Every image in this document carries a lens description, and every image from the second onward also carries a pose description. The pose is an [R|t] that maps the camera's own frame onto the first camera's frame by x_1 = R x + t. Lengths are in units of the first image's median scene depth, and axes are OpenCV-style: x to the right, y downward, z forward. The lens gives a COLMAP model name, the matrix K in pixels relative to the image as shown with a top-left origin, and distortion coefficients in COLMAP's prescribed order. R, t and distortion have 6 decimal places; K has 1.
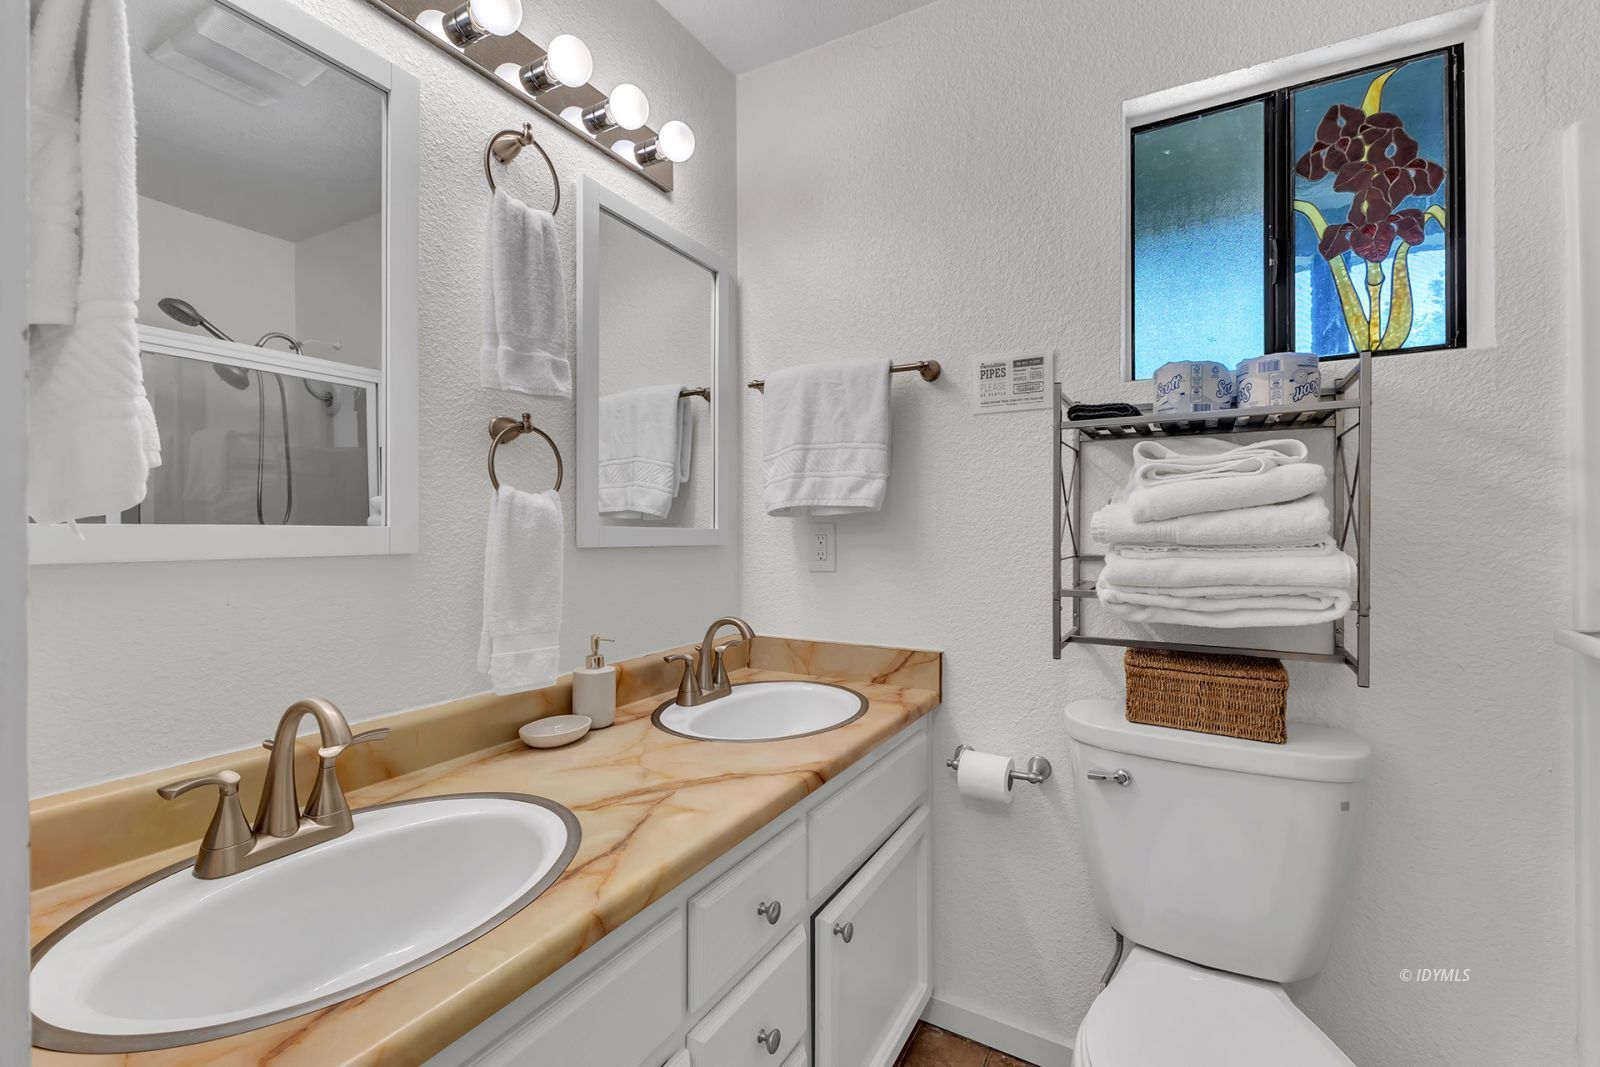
lens RADIAL K [[721.4, 0, 851.0], [0, 721.4, 532.5], [0, 0, 1]] dist [0.020725, -0.010822]
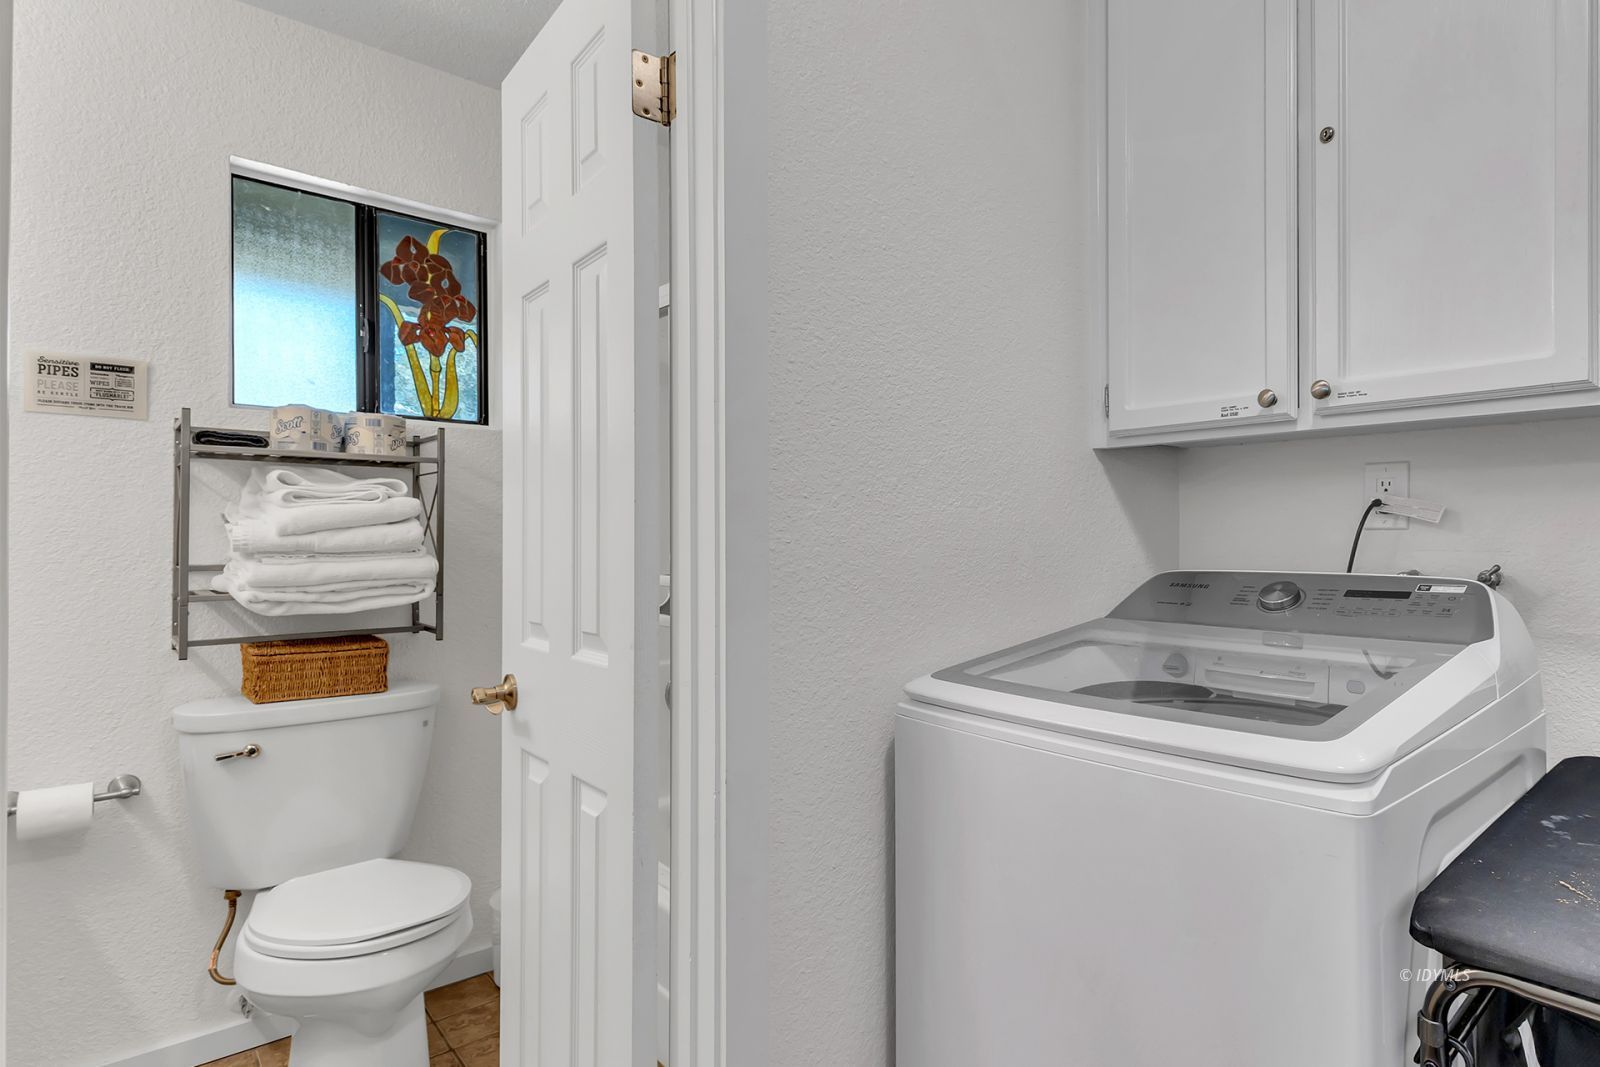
lens RADIAL K [[709.4, 0, 807.0], [0, 709.4, 526.0], [0, 0, 1]] dist [0.015306, -0.000368]
pose [[0.413379, 0.014972, 0.910436, -0.297887], [0.006356, 0.999793, -0.019328, -0.000803], [-0.910537, 0.013776, 0.413198, -0.291020]]
